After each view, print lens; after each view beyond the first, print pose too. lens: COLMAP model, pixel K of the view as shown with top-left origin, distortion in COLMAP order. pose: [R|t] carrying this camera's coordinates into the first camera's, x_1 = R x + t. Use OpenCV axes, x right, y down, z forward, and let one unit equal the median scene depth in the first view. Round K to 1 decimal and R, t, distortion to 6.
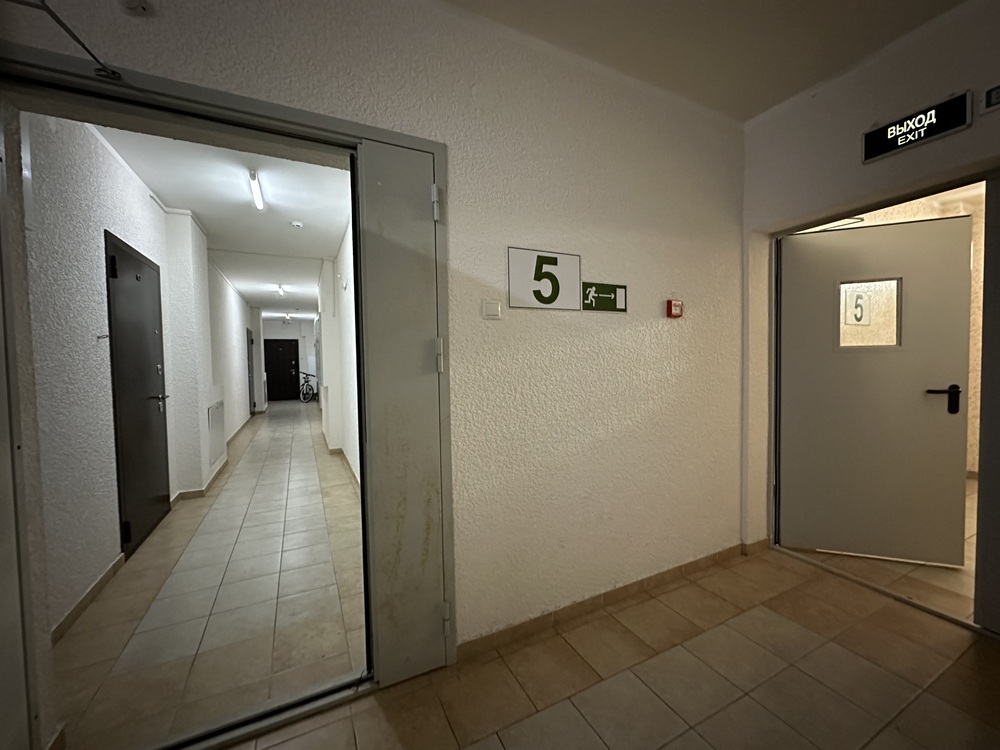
lens RADIAL K [[396.8, 0, 504.9], [0, 396.8, 374.2], [0, 0, 1]] dist [-0.006313, 0.001358]
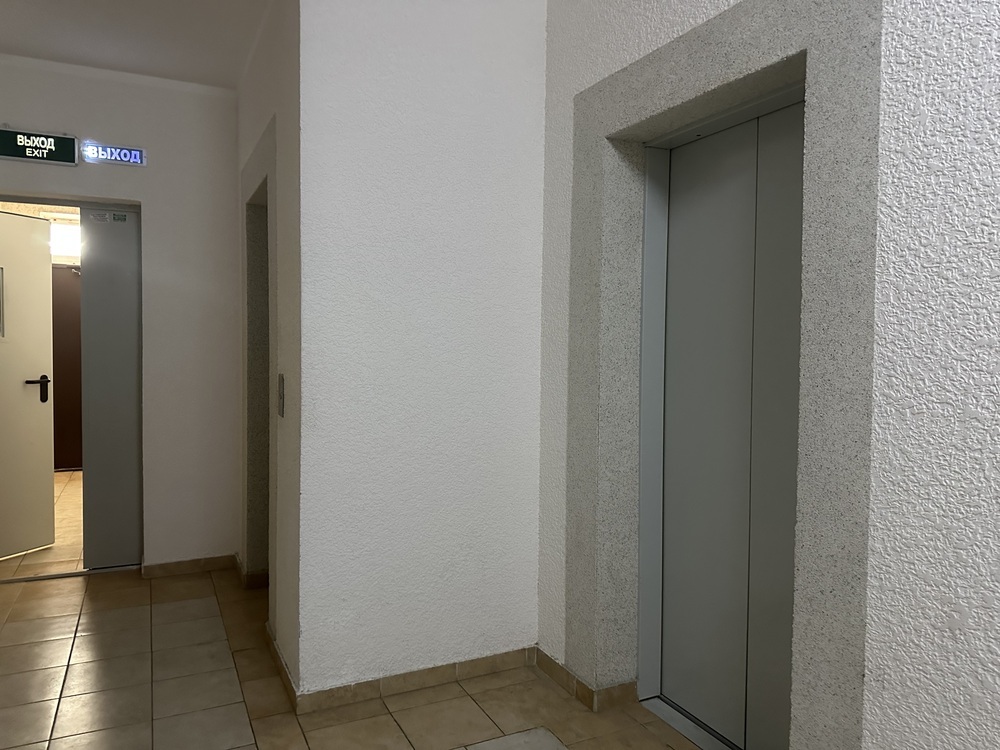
lens RADIAL K [[708.4, 0, 502.6], [0, 708.4, 372.0], [0, 0, 1]] dist [0.007046, -0.020079]
pose [[0.002185, -0.019188, 0.999814, -0.957805], [0.026134, 0.999476, 0.019124, 0.018041], [-0.999656, 0.026087, 0.002685, -0.305682]]
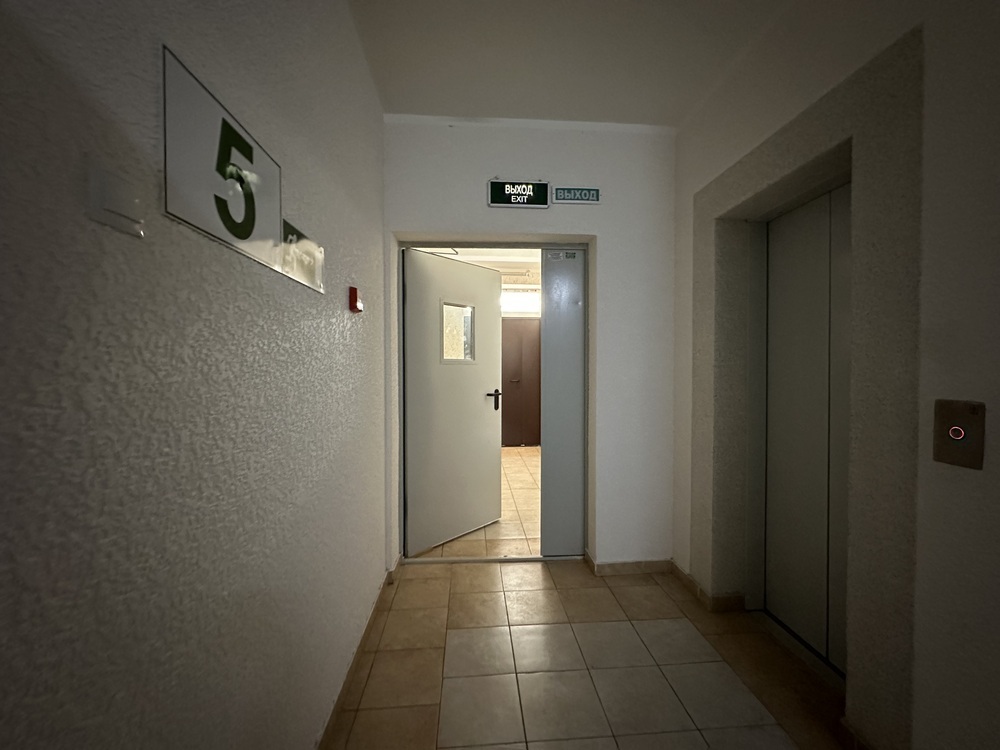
lens RADIAL K [[396.8, 0, 497.5], [0, 396.8, 373.5], [0, 0, 1]] dist [-0.006313, 0.001358]
pose [[0.385412, 0.003489, 0.922738, -0.192389], [0.028389, 0.999475, -0.015637, -0.008240], [-0.922308, 0.032222, 0.385110, 0.560831]]
